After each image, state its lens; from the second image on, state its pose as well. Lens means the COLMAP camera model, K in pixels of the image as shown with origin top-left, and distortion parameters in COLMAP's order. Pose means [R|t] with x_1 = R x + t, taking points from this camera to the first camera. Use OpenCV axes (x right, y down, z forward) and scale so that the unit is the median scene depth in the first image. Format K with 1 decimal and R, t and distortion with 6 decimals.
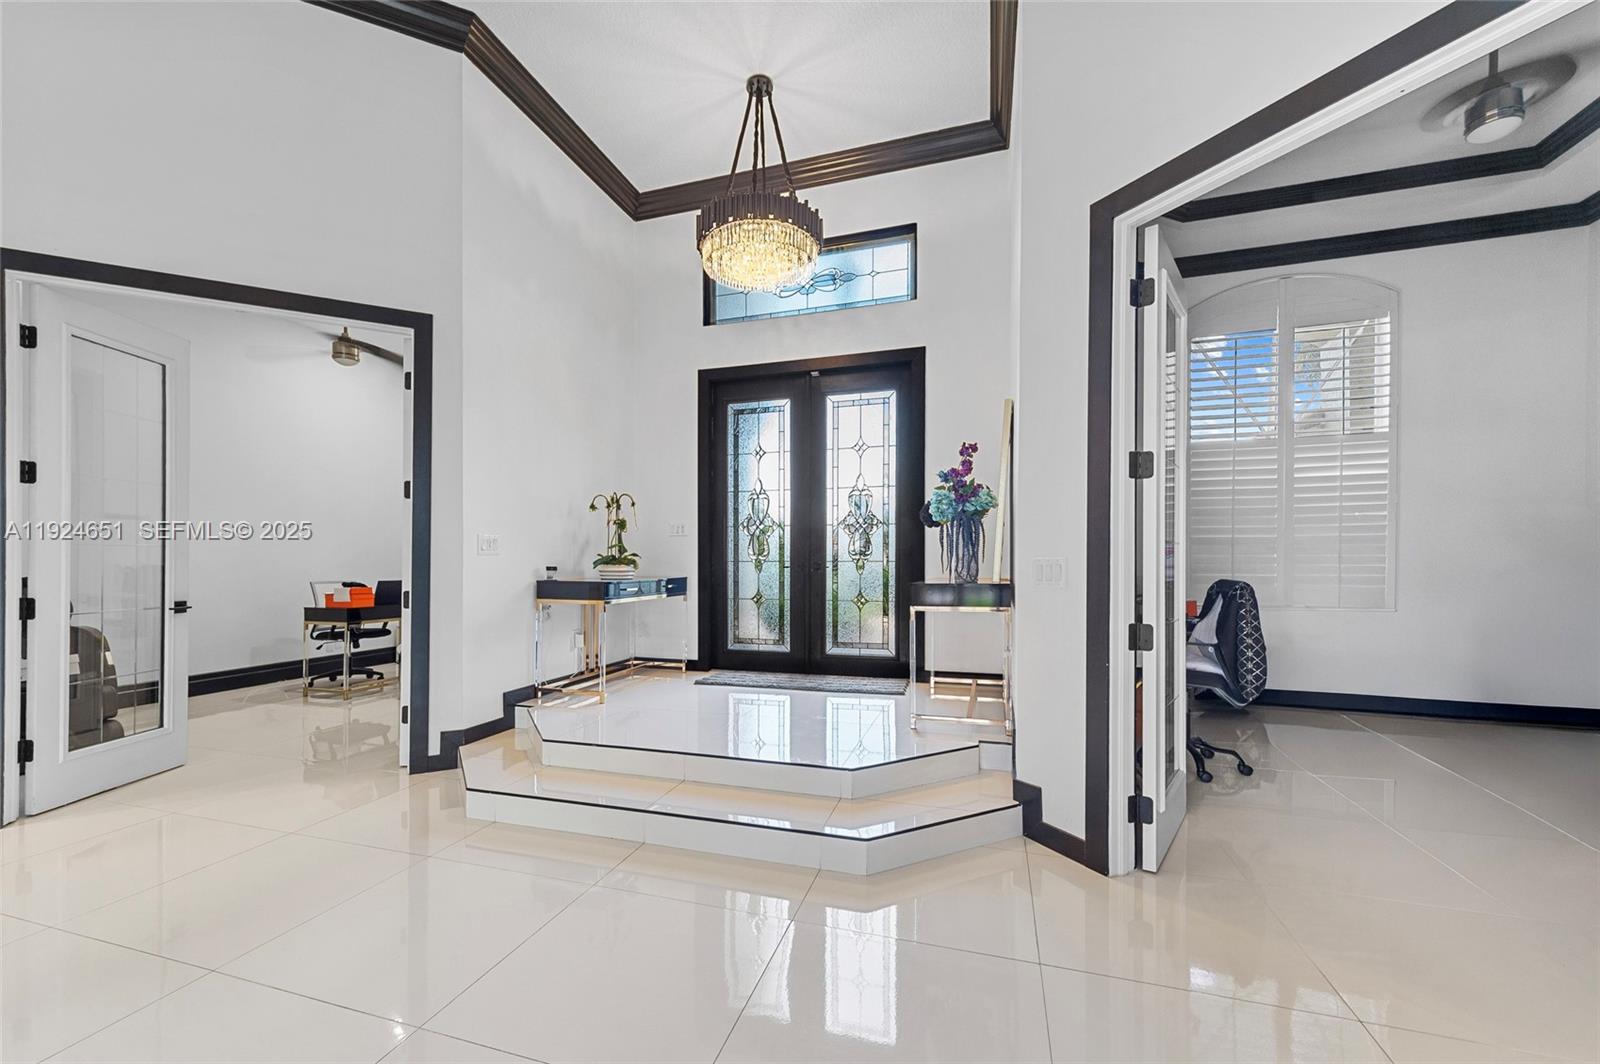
lens RADIAL K [[654.1, 0, 776.6], [0, 654.1, 564.8], [0, 0, 1]] dist [0.019402, -0.001632]
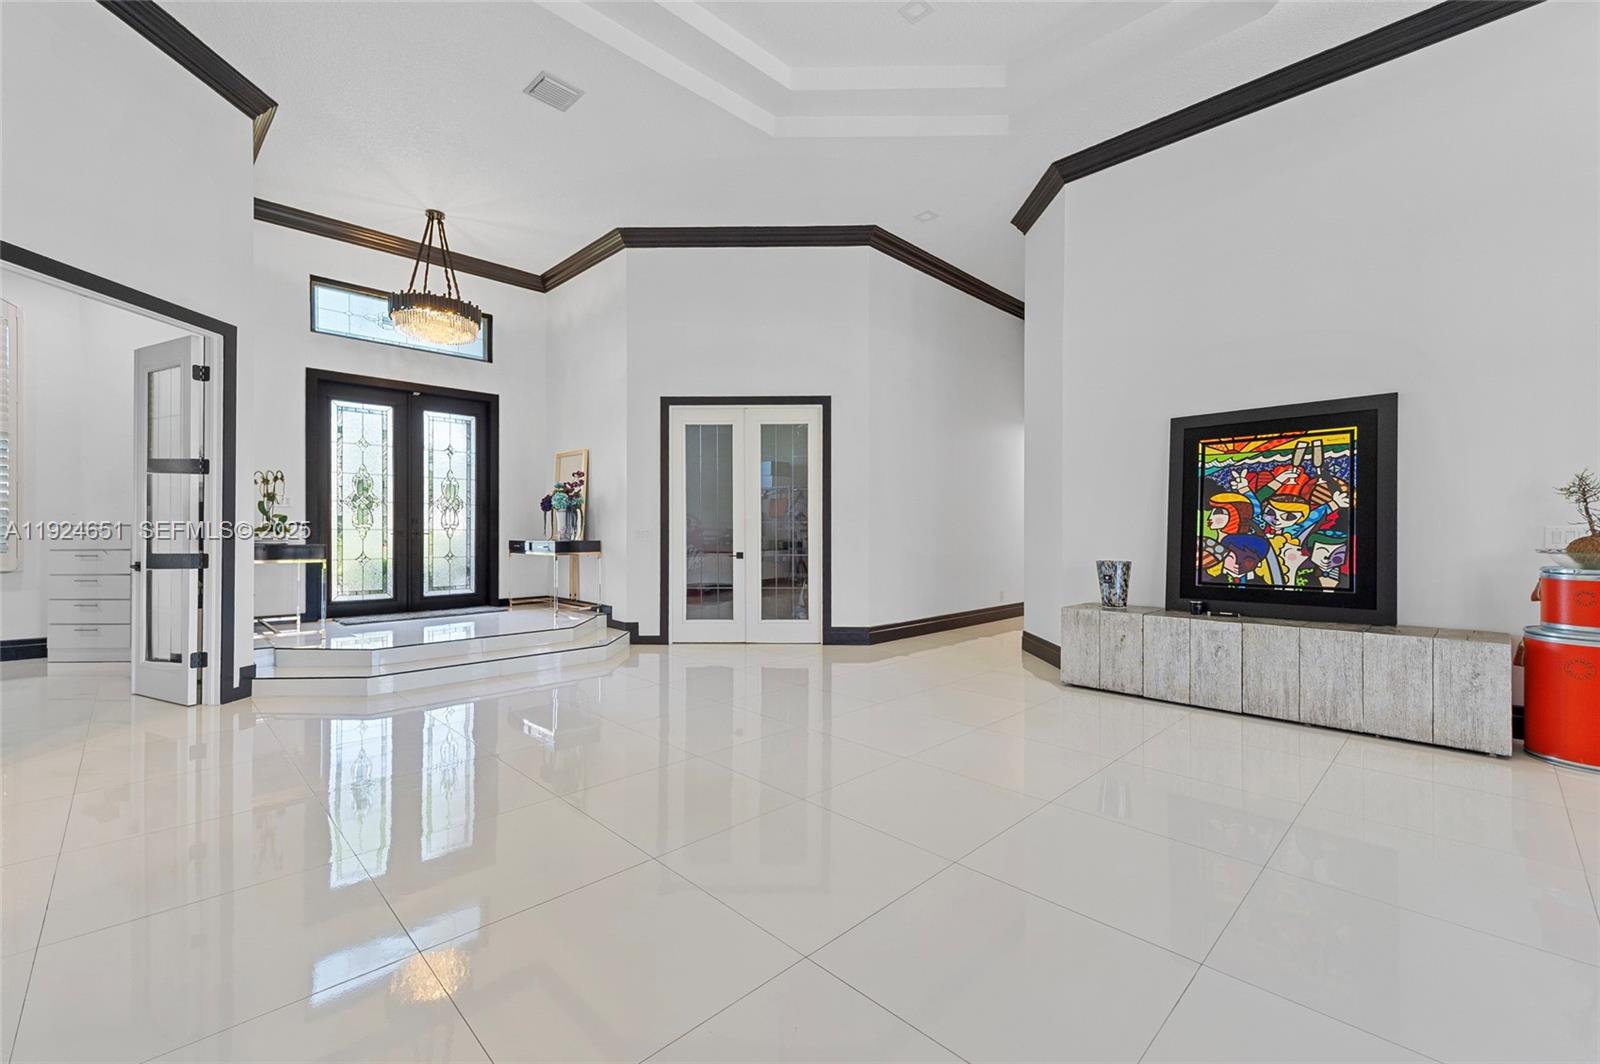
lens RADIAL K [[654.1, 0, 787.7], [0, 654.1, 533.1], [0, 0, 1]] dist [0.019402, -0.001632]
pose [[0.465356, -0.000687, 0.885123, -0.824351], [0.002571, 0.999997, -0.000575, 0.005010], [-0.885120, 0.002543, 0.465357, -0.347861]]
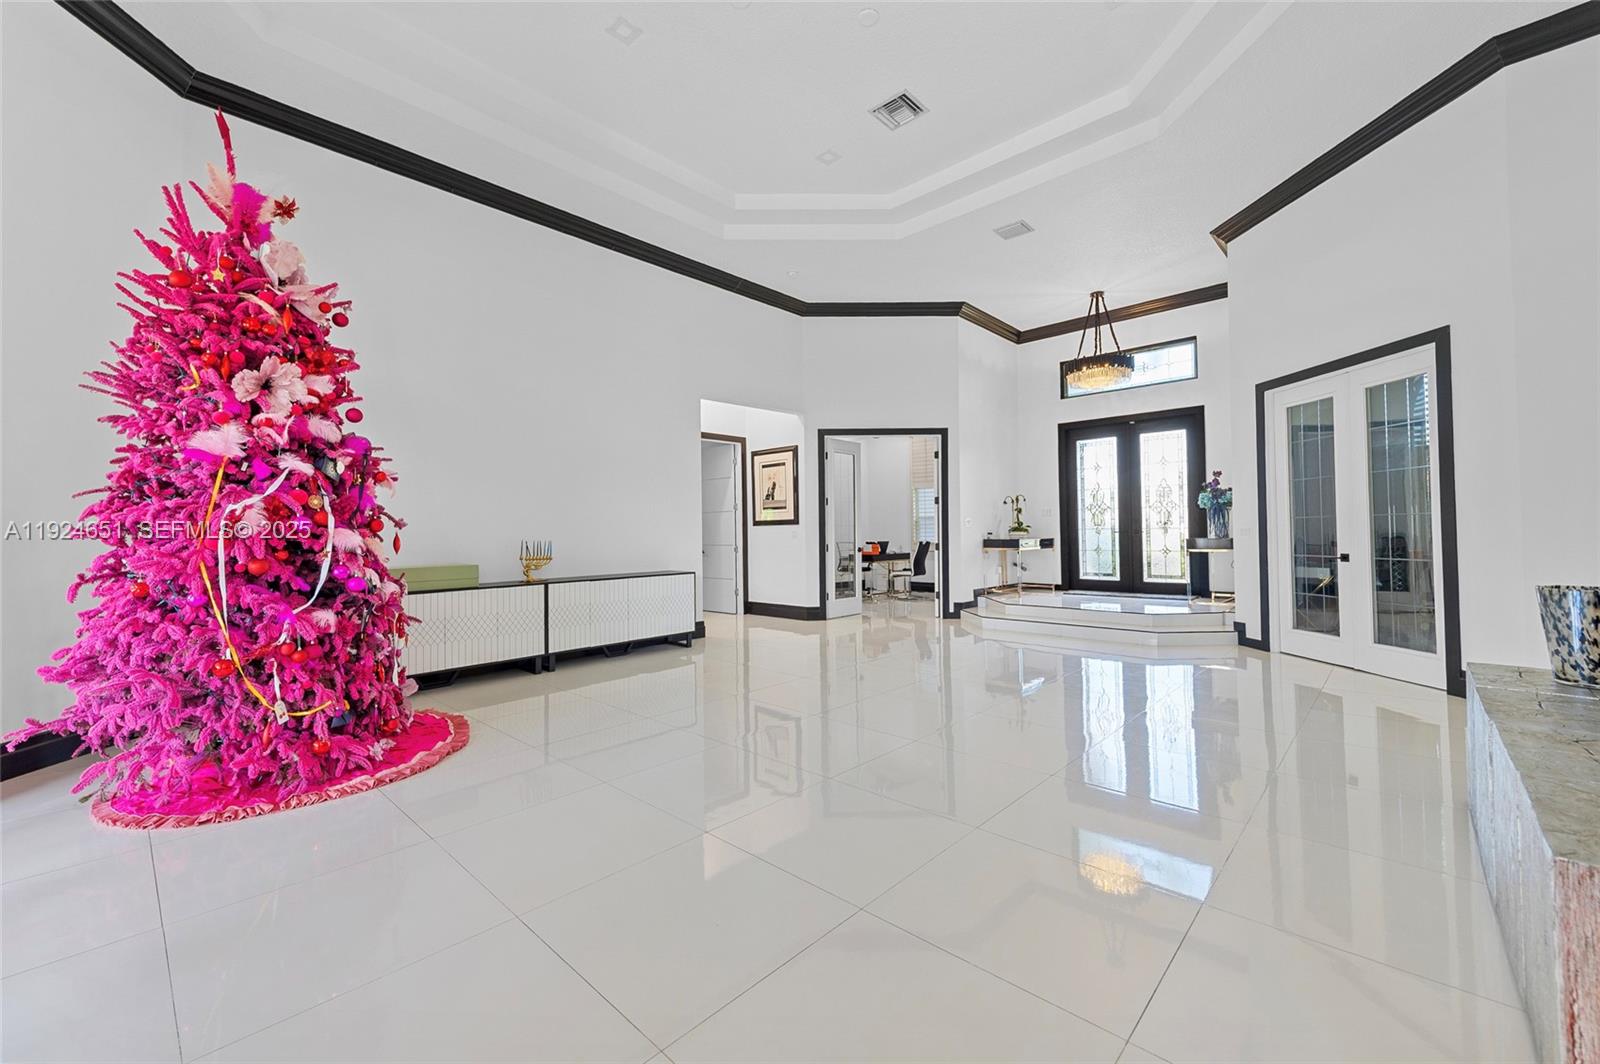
lens RADIAL K [[654.1, 0, 773.4], [0, 654.1, 515.7], [0, 0, 1]] dist [0.019402, -0.001632]
pose [[0.899397, -0.021453, -0.436607, -0.042733], [0.008444, 0.999461, -0.031714, 0.007951], [0.437052, 0.024837, 0.899093, -1.029415]]
